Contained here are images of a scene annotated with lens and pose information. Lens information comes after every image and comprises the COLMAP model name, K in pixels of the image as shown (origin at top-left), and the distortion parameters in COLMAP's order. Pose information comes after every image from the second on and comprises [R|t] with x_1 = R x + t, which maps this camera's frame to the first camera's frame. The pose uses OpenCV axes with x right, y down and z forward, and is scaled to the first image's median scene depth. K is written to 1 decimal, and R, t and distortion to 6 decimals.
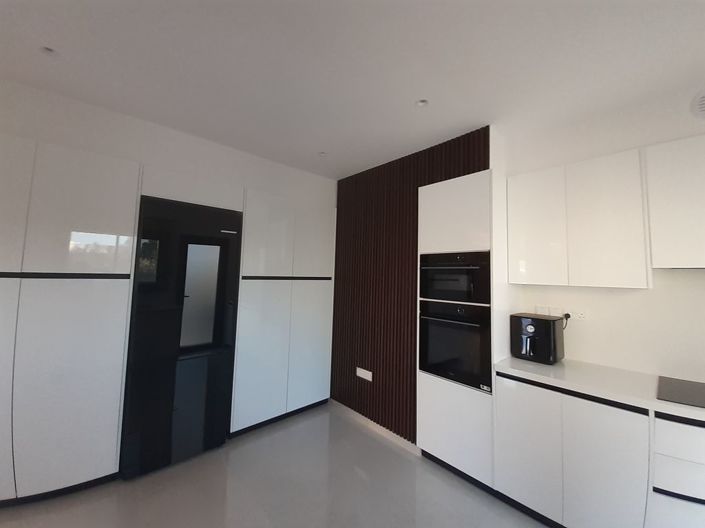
lens RADIAL K [[279.2, 0, 352.9], [0, 279.2, 253.6], [0, 0, 1]] dist [0.011409, -0.011416]
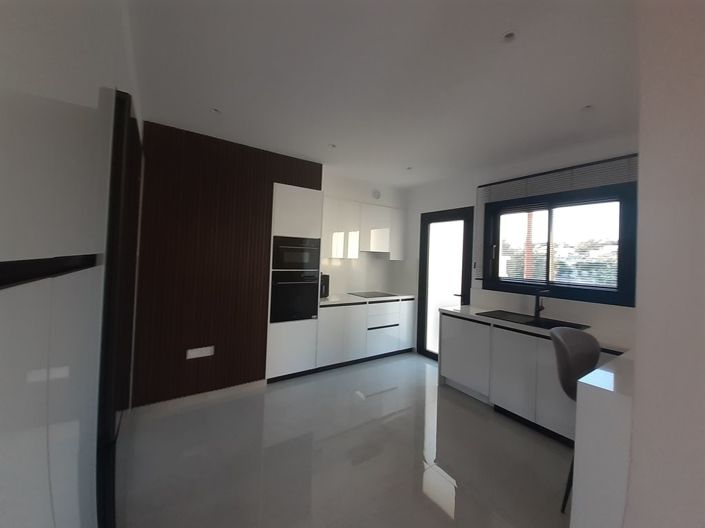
lens RADIAL K [[279.2, 0, 352.9], [0, 279.2, 253.6], [0, 0, 1]] dist [0.011409, -0.011416]
pose [[0.148529, -0.009691, 0.988861, -0.998433], [-0.104518, 0.994198, 0.025442, 0.013450], [-0.983369, -0.107133, 0.146654, 0.449101]]
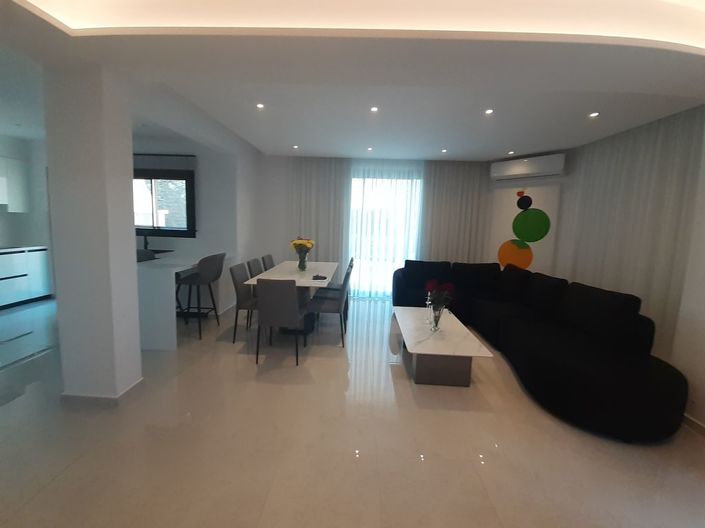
lens RADIAL K [[279.2, 0, 352.9], [0, 279.2, 253.6], [0, 0, 1]] dist [0.011409, -0.011416]
pose [[-0.710031, -0.128299, 0.692383, -1.978614], [-0.107473, 0.991487, 0.073511, -0.028199], [-0.695920, -0.022217, -0.717775, 0.199464]]
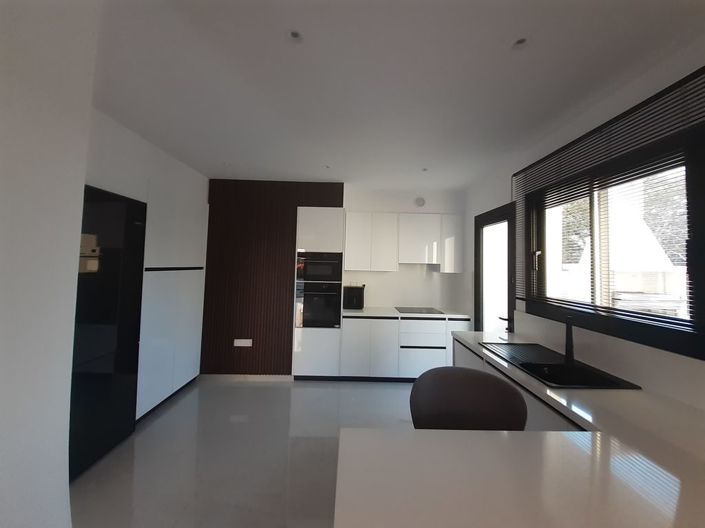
lens RADIAL K [[279.2, 0, 352.9], [0, 279.2, 253.6], [0, 0, 1]] dist [0.011409, -0.011416]
pose [[0.673526, 0.022140, 0.738832, -0.685968], [-0.061419, 0.997771, 0.026091, -0.046329], [-0.736607, -0.062951, 0.673385, -0.242849]]
